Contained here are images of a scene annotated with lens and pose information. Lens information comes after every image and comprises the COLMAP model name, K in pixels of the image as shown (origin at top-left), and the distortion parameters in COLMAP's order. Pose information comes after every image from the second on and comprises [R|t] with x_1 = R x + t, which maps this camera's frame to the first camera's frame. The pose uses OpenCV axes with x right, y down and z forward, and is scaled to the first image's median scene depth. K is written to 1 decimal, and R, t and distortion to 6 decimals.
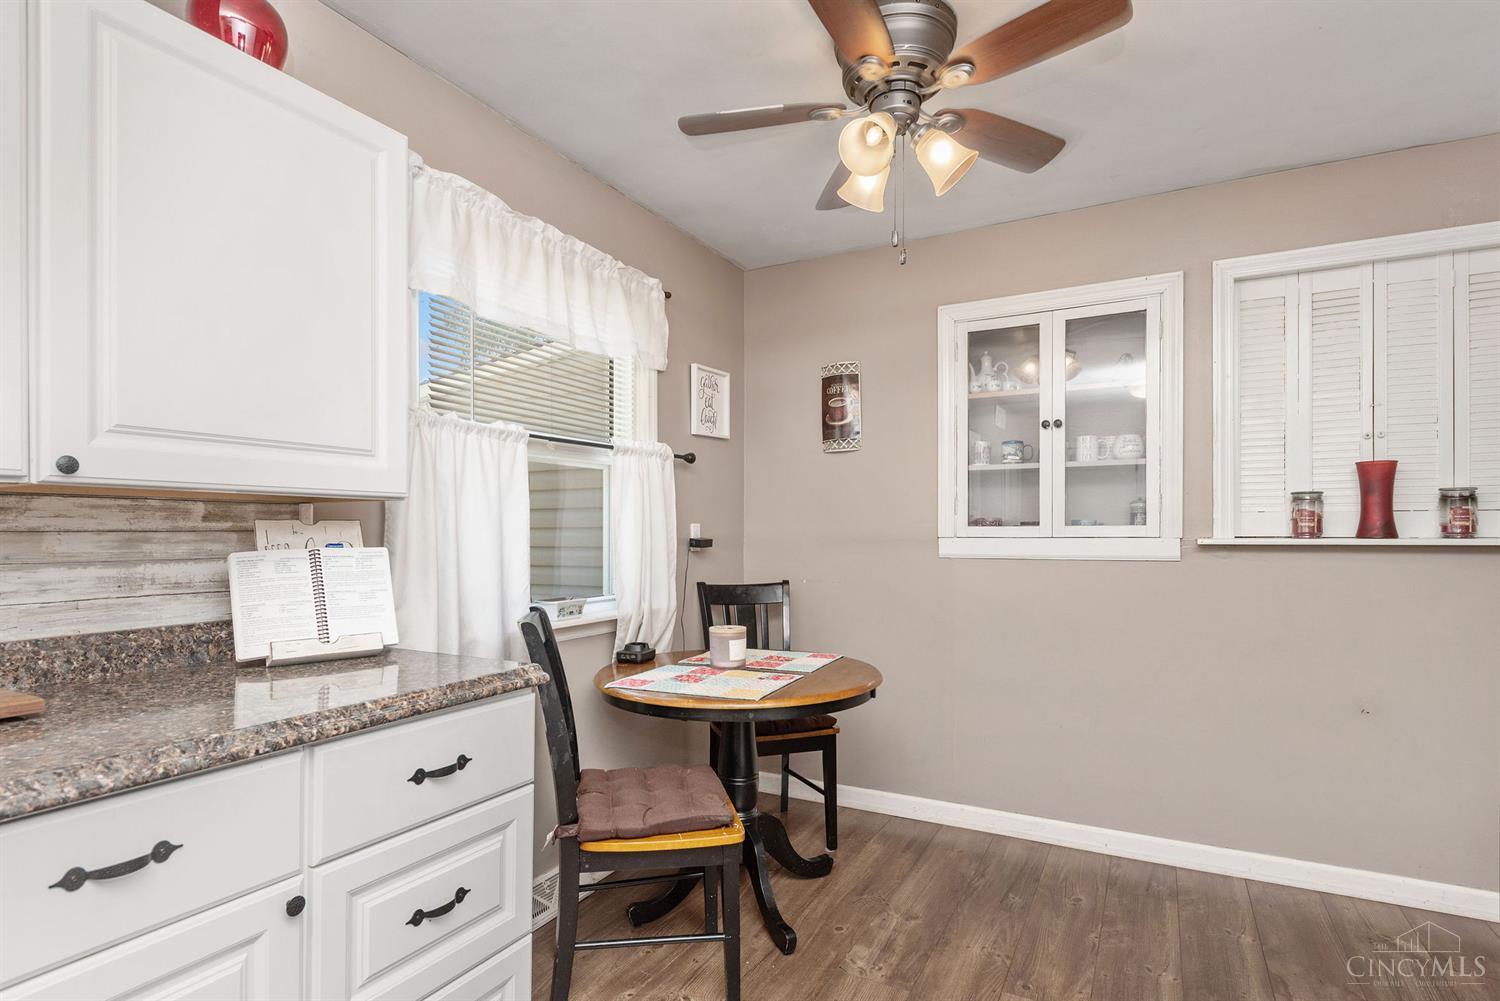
lens RADIAL K [[764.9, 0, 749.9], [0, 764.9, 543.5], [0, 0, 1]] dist [-0.000213, -0.000046]
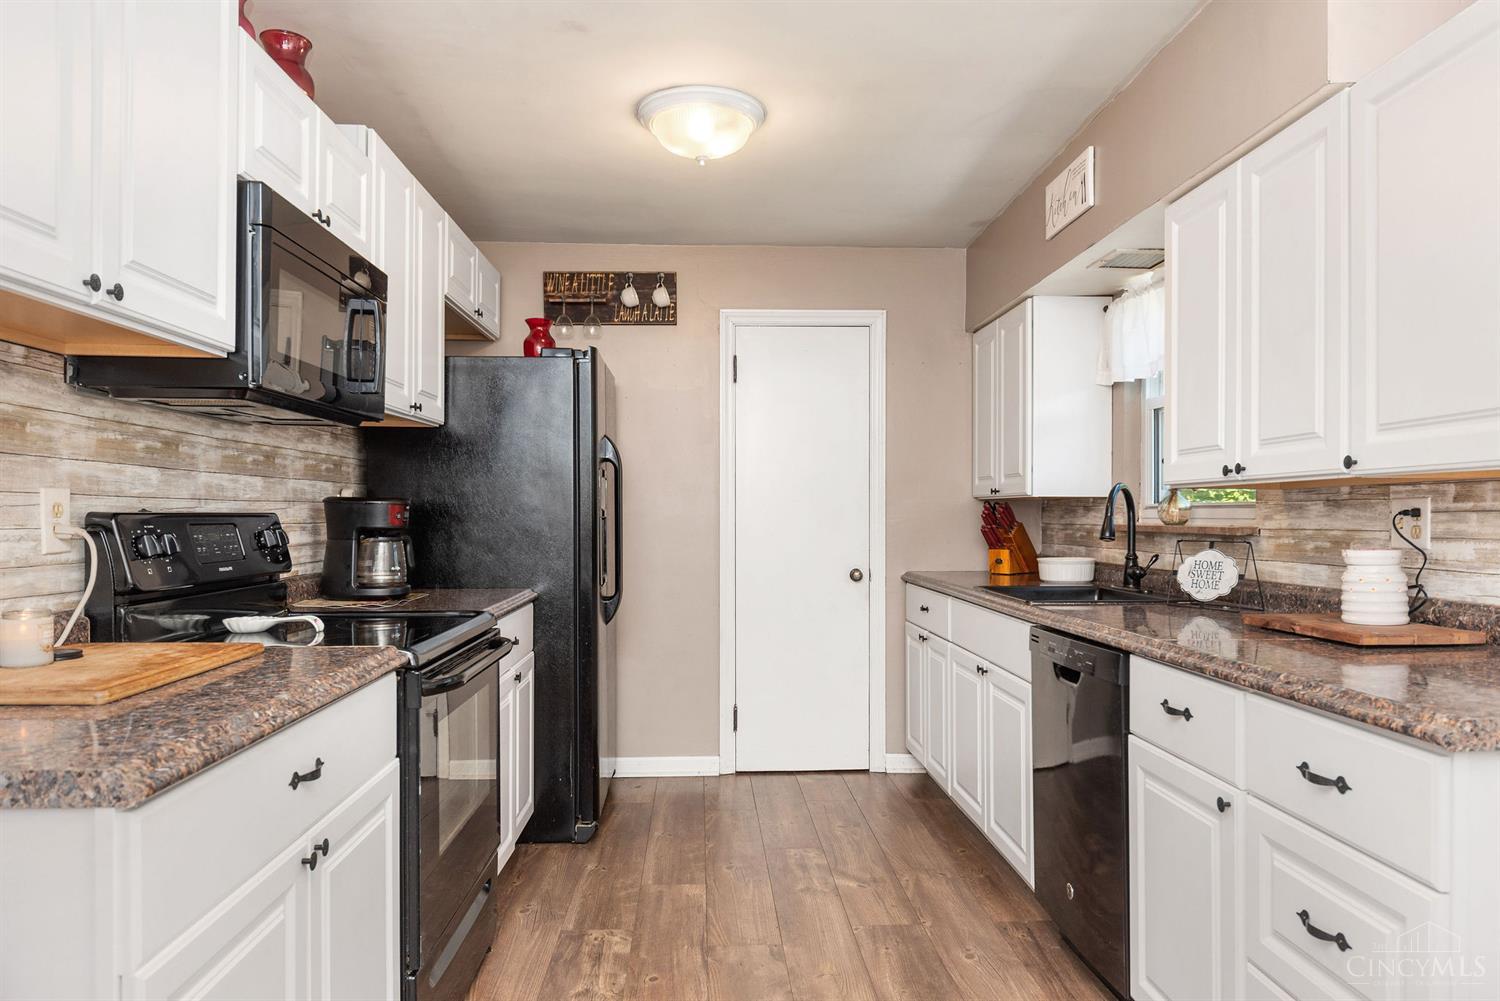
lens RADIAL K [[1031.9, 0, 750.0], [0, 1031.9, 500.5], [0, 0, 1]] dist [0.000235, 0.000040]
pose [[-0.858089, -0.004164, -0.513484, 0.829816], [-0.003190, 0.999991, -0.002778, -0.025142], [0.513491, -0.000746, -0.858094, 1.759999]]
